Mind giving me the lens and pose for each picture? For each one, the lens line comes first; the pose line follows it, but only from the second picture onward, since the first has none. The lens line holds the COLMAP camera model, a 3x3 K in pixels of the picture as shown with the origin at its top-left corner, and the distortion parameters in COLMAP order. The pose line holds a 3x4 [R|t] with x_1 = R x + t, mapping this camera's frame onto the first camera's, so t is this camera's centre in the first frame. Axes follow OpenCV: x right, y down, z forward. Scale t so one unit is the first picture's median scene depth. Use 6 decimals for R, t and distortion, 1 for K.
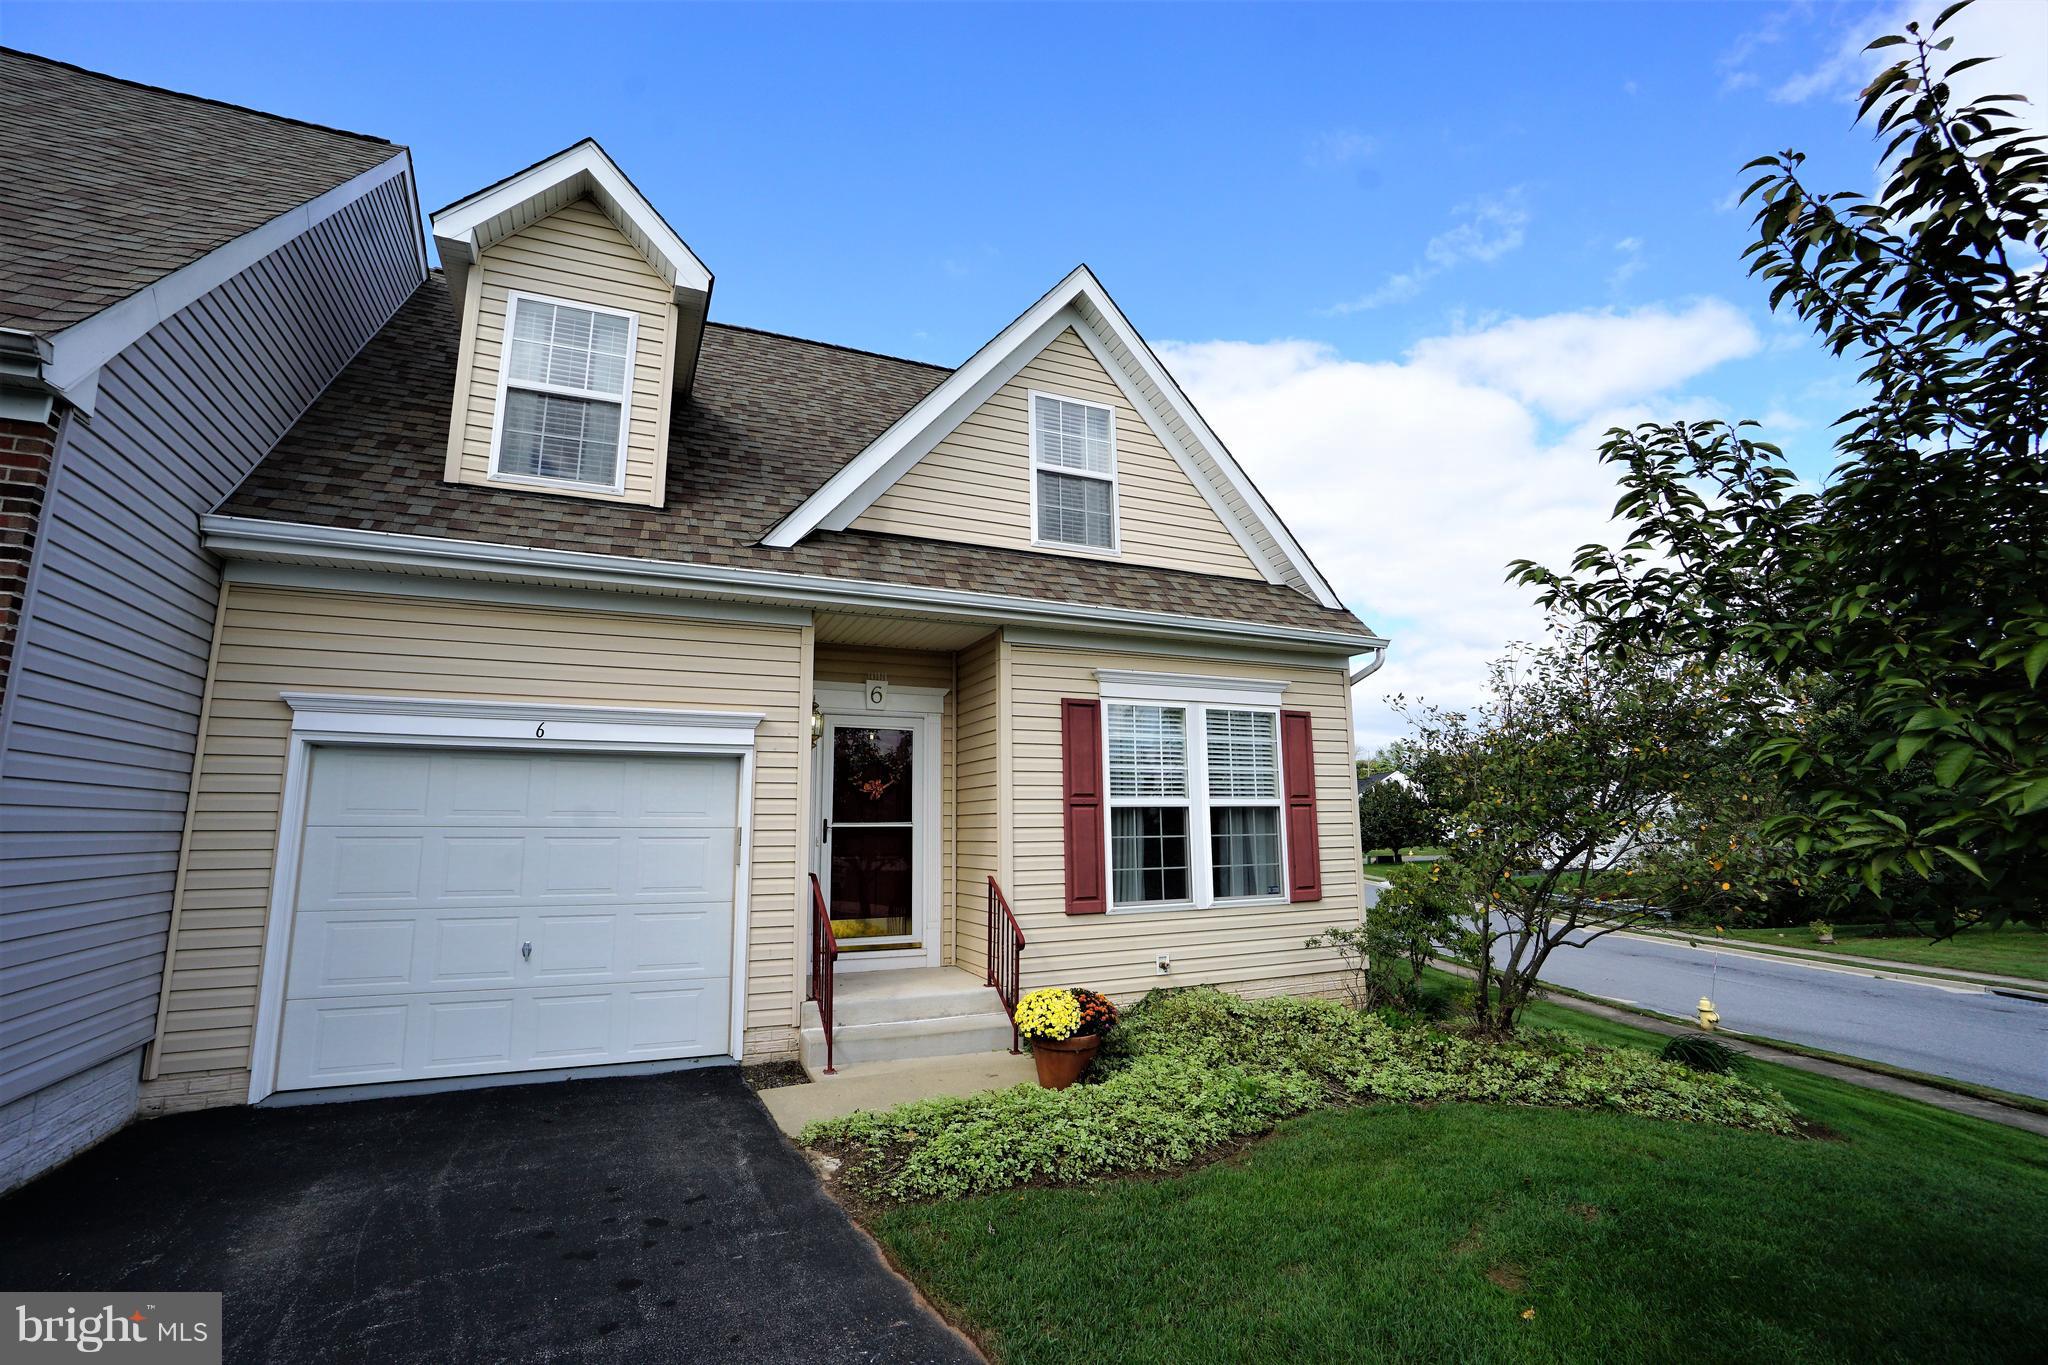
lens RADIAL K [[905.1, 0, 1009.0], [0, 905.1, 665.9], [0, 0, 1]] dist [-0.064495, 0.024409]
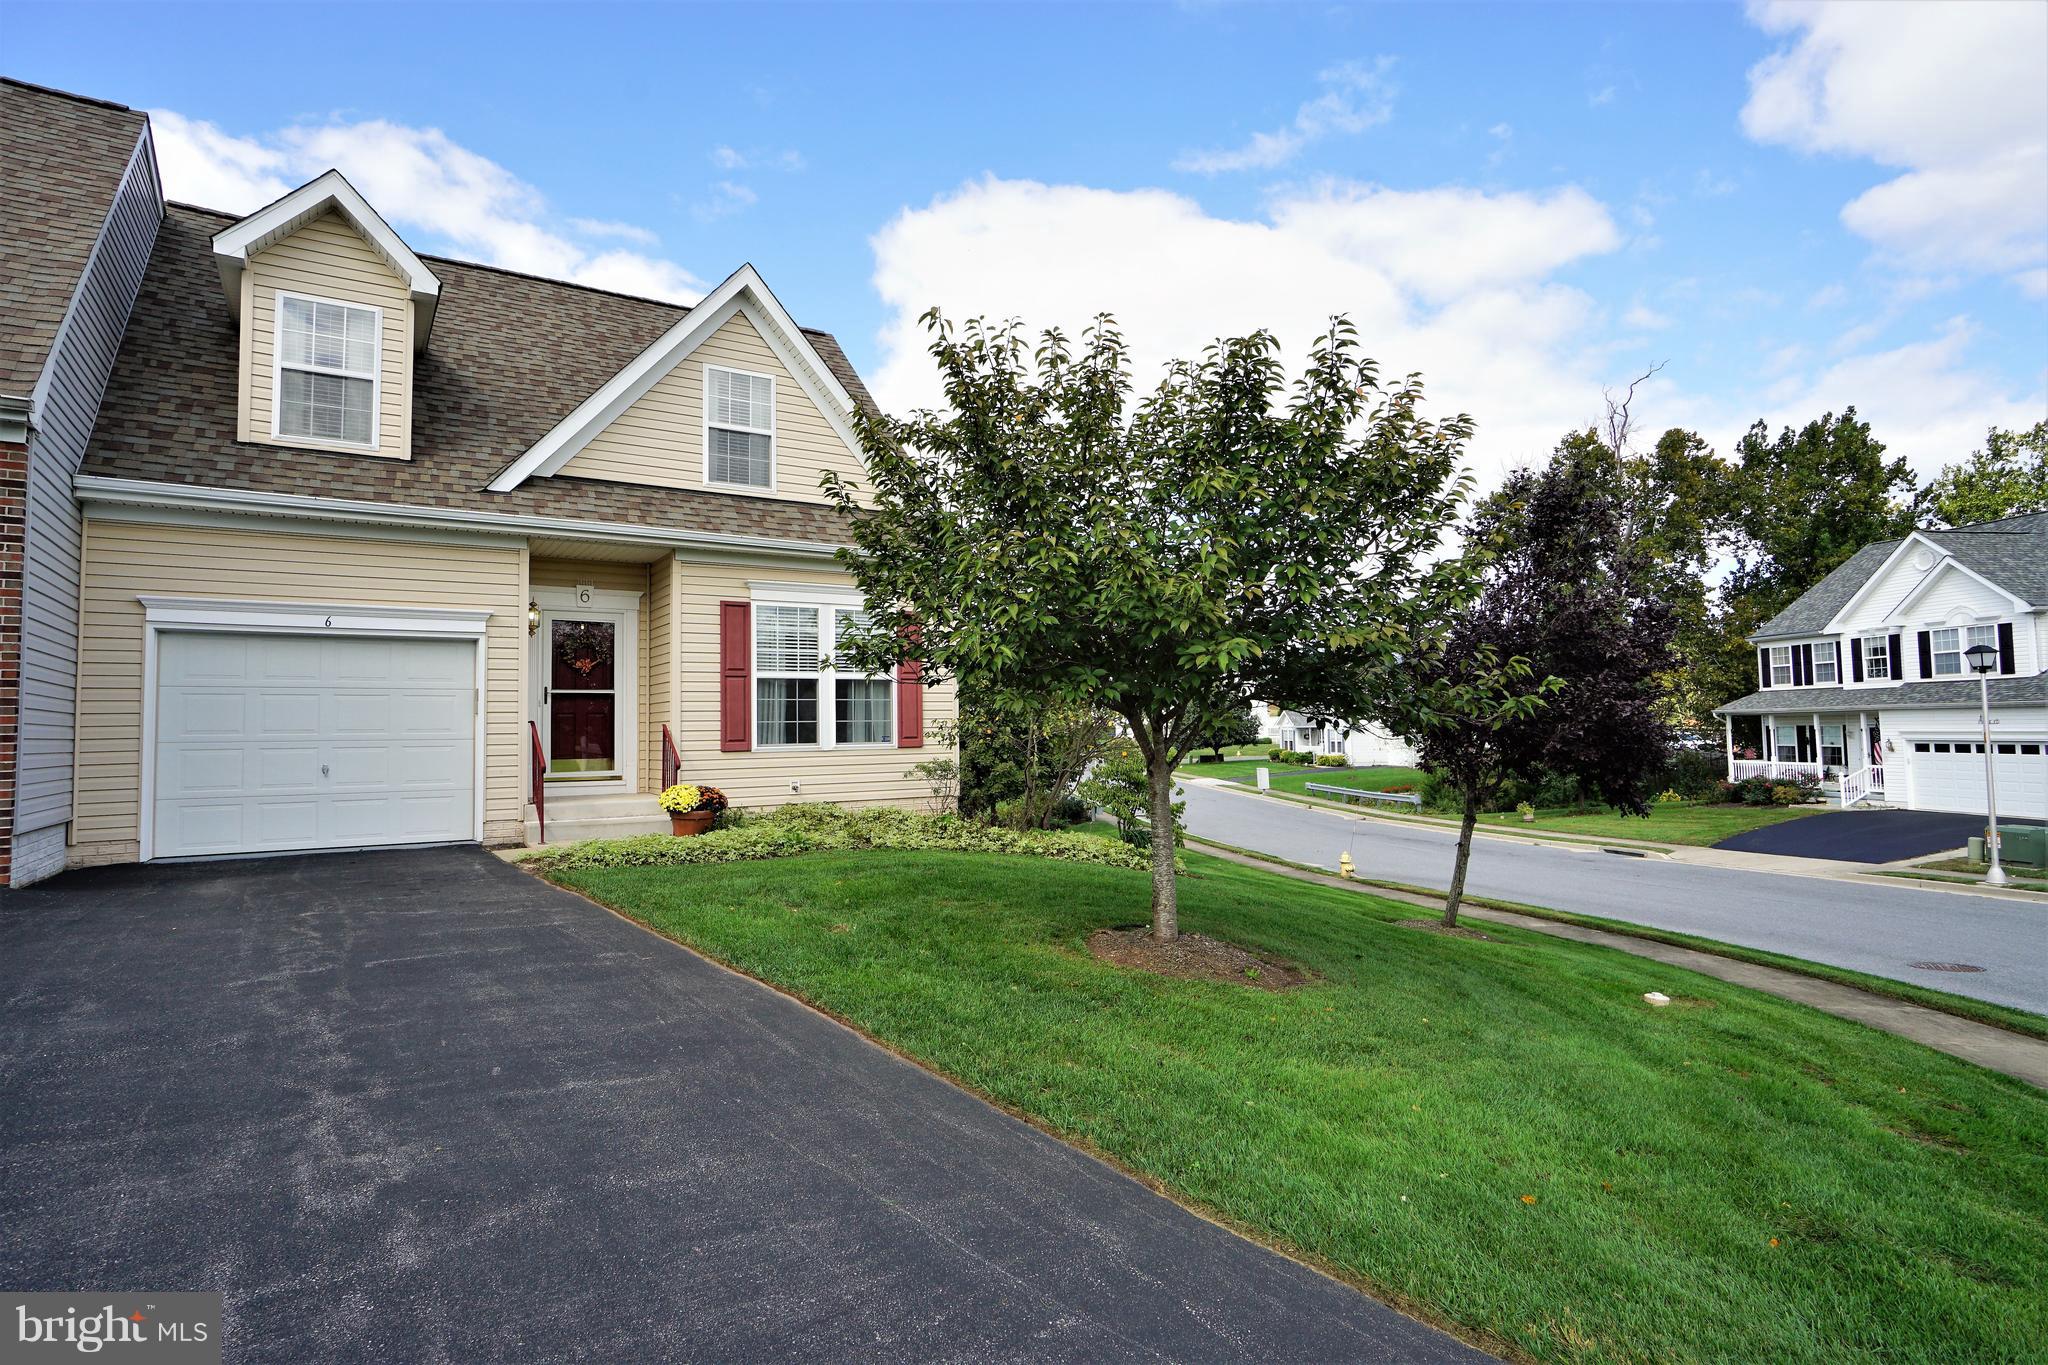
lens RADIAL K [[1040.9, 0, 1009.4], [0, 1040.9, 673.2], [0, 0, 1]] dist [-0.048436, 0.026328]
pose [[0.985982, 0.001688, 0.166843, 0.247860], [-0.021750, 0.992716, 0.118497, -0.056213], [-0.165428, -0.120464, 0.978837, -0.703159]]
